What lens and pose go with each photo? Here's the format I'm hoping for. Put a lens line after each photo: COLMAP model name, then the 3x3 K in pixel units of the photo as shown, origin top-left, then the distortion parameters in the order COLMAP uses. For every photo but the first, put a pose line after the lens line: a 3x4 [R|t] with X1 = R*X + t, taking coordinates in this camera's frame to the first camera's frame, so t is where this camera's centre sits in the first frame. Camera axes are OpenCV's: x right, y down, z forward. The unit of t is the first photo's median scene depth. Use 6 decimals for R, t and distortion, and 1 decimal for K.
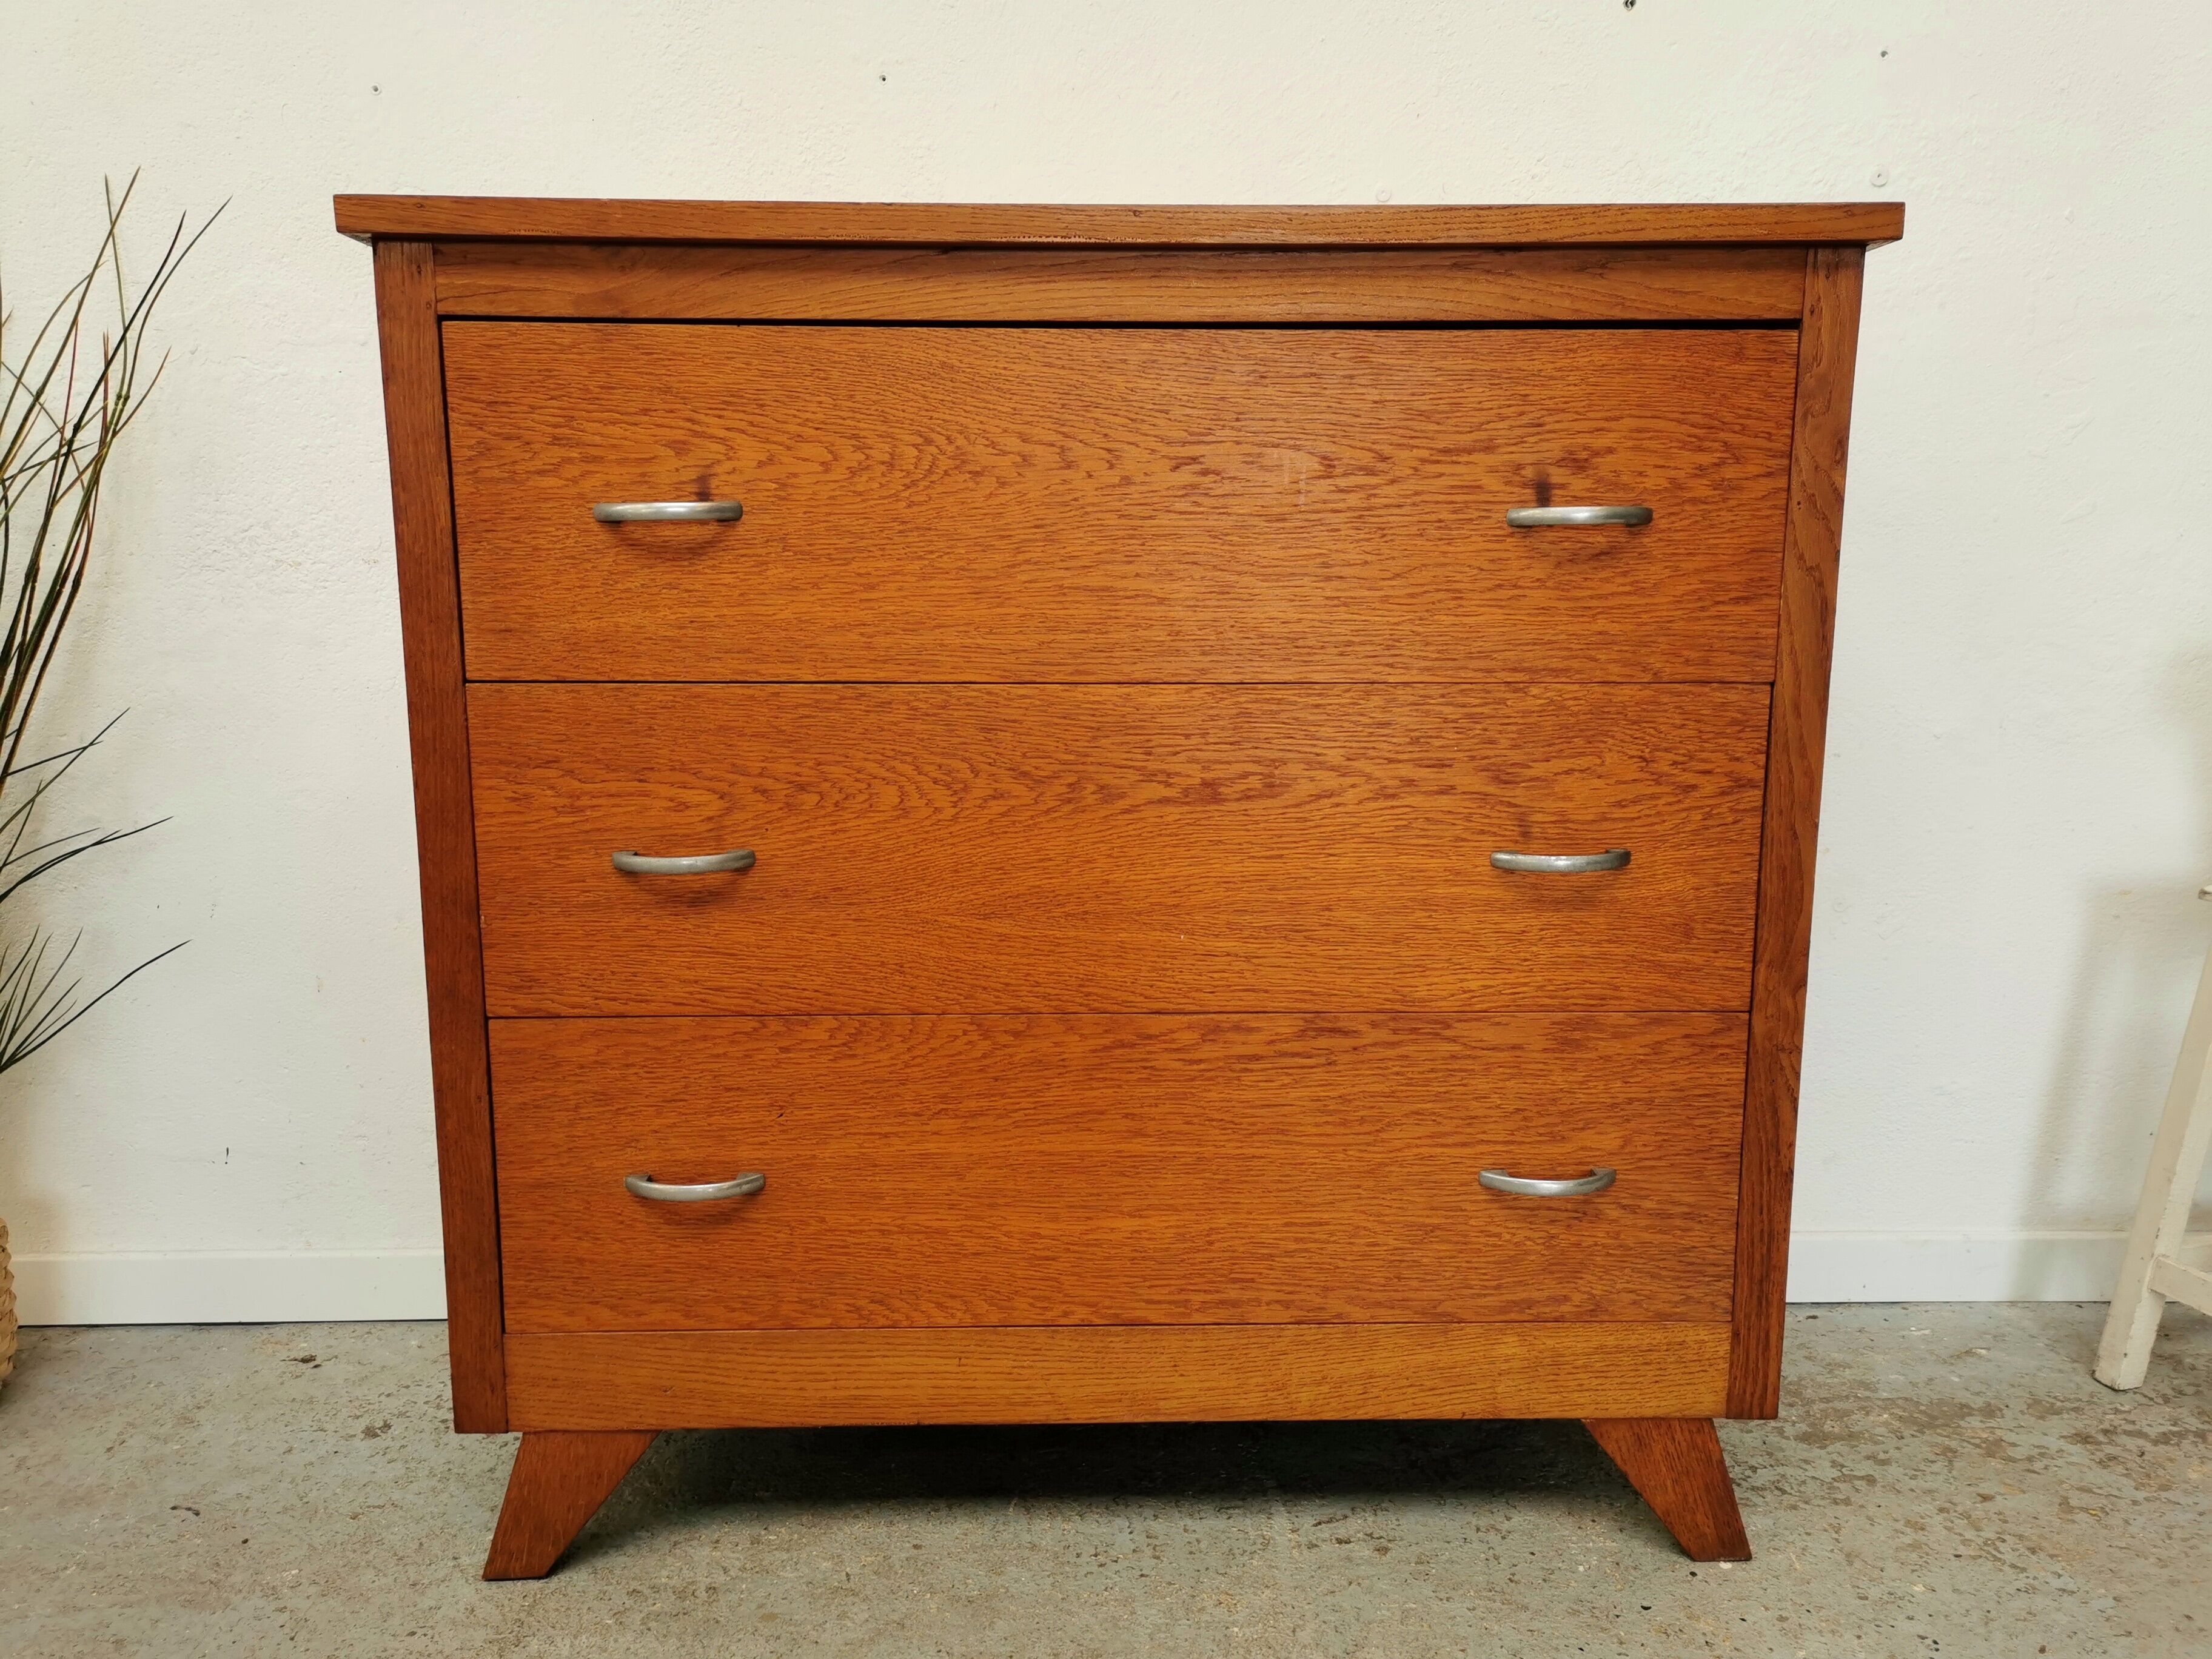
lens RADIAL K [[1701.8, 0, 1110.2], [0, 1701.8, 827.6], [0, 0, 1]] dist [0.061577, -0.065699]
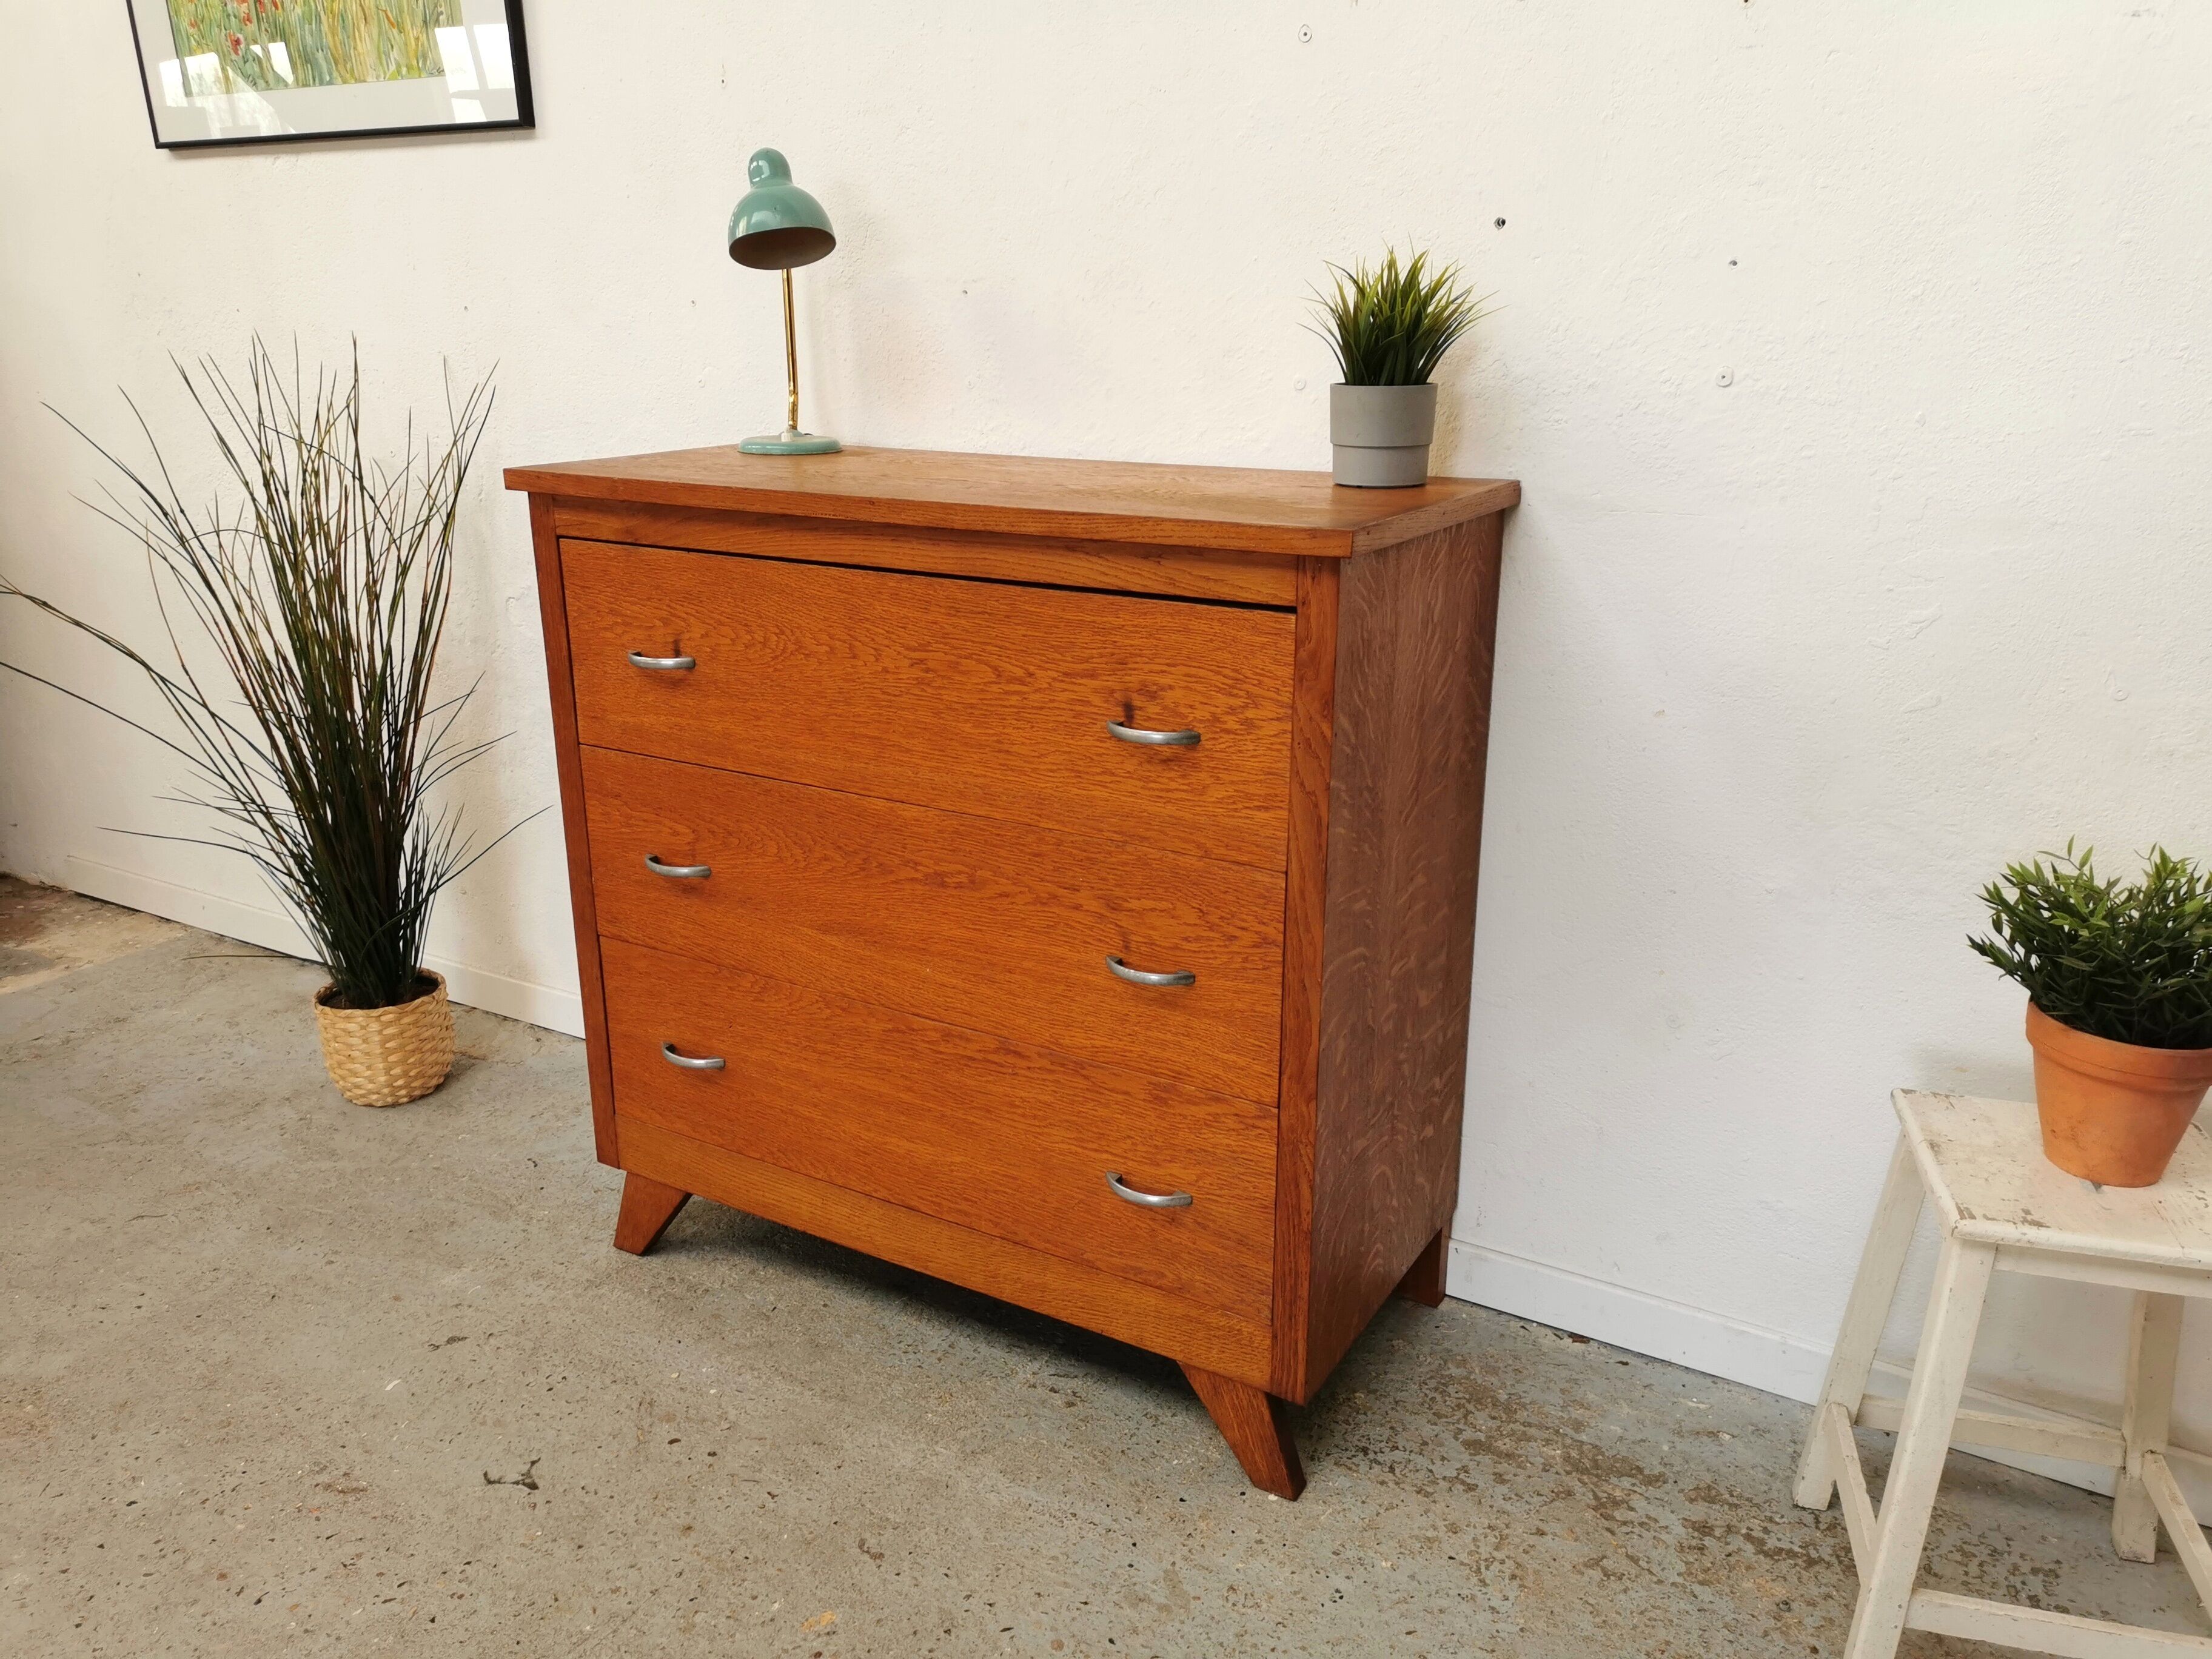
lens RADIAL K [[1701.8, 0, 1110.2], [0, 1701.8, 827.6], [0, 0, 1]] dist [0.061577, -0.065699]
pose [[0.848557, 0.156866, -0.505315, 0.923736], [-0.089092, 0.983765, 0.155784, -0.308616], [0.521549, -0.087173, 0.848756, -0.168544]]
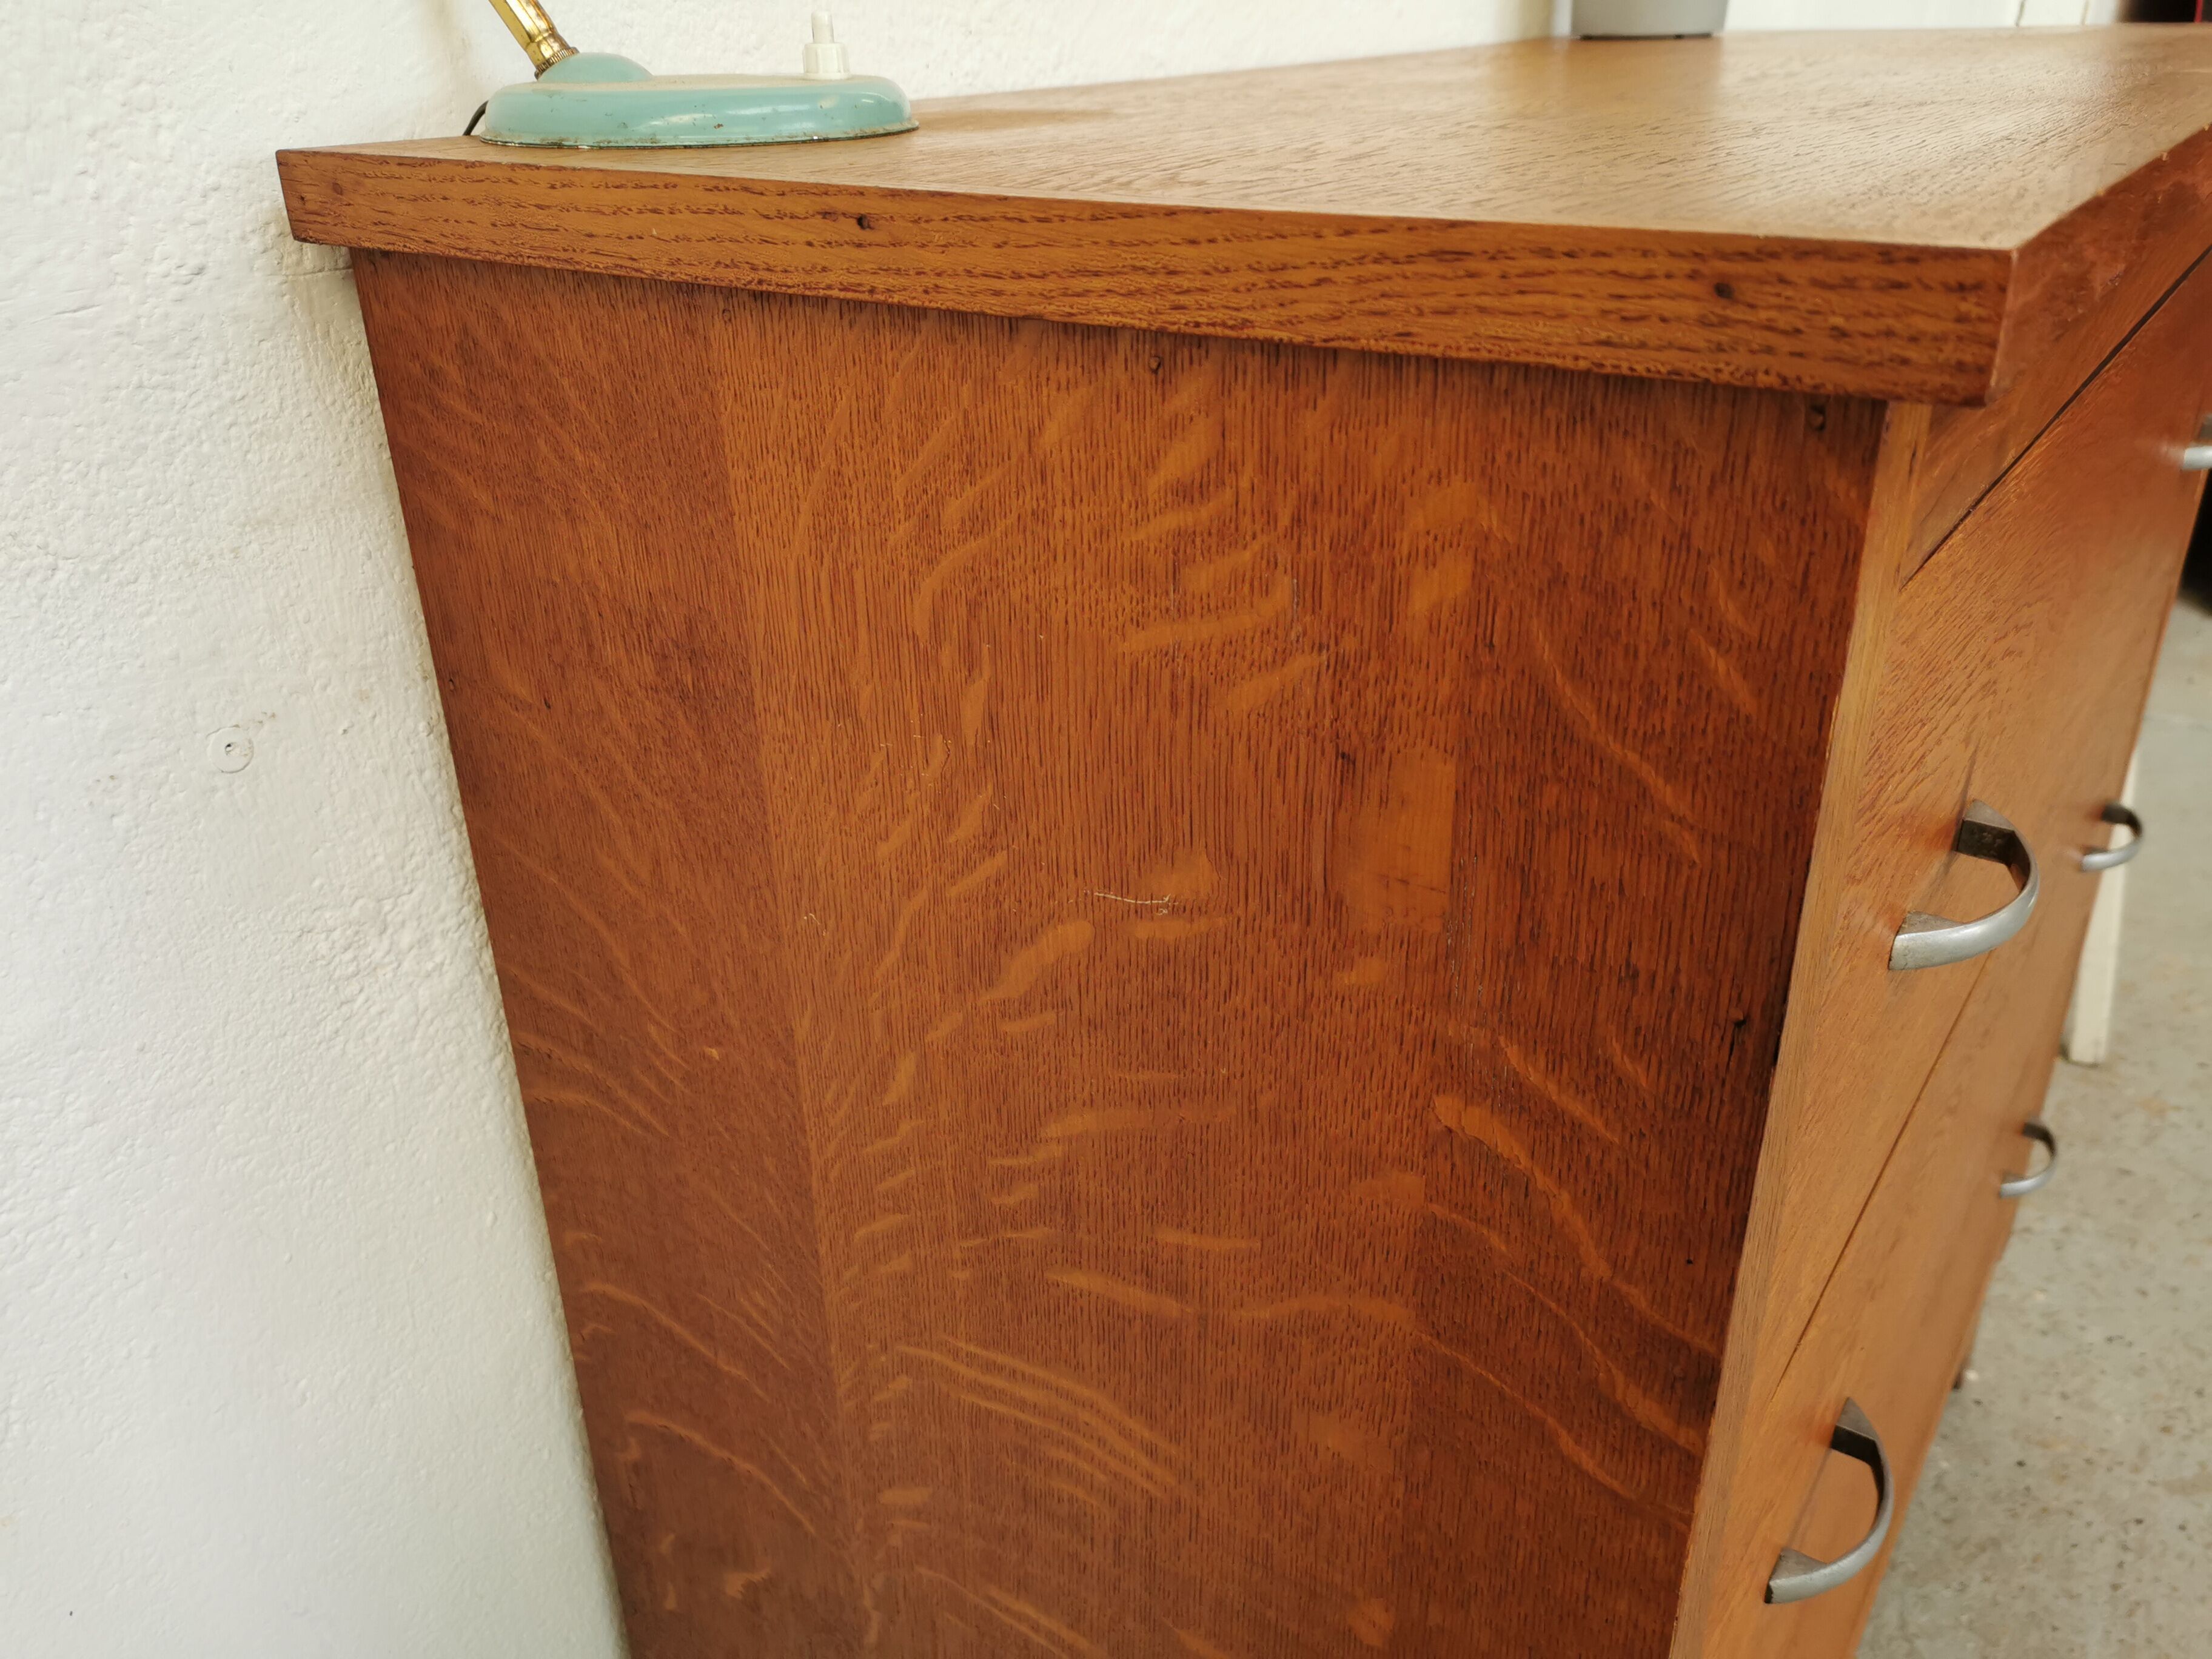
lens RADIAL K [[1720.2, 0, 1106.0], [0, 1720.2, 829.5], [0, 0, 1]] dist [0.044295, -0.038118]
pose [[0.594772, -0.364944, 0.716284, -0.661479], [0.158444, 0.926756, 0.340614, -0.363422], [-0.788126, -0.089097, 0.609032, 0.874840]]
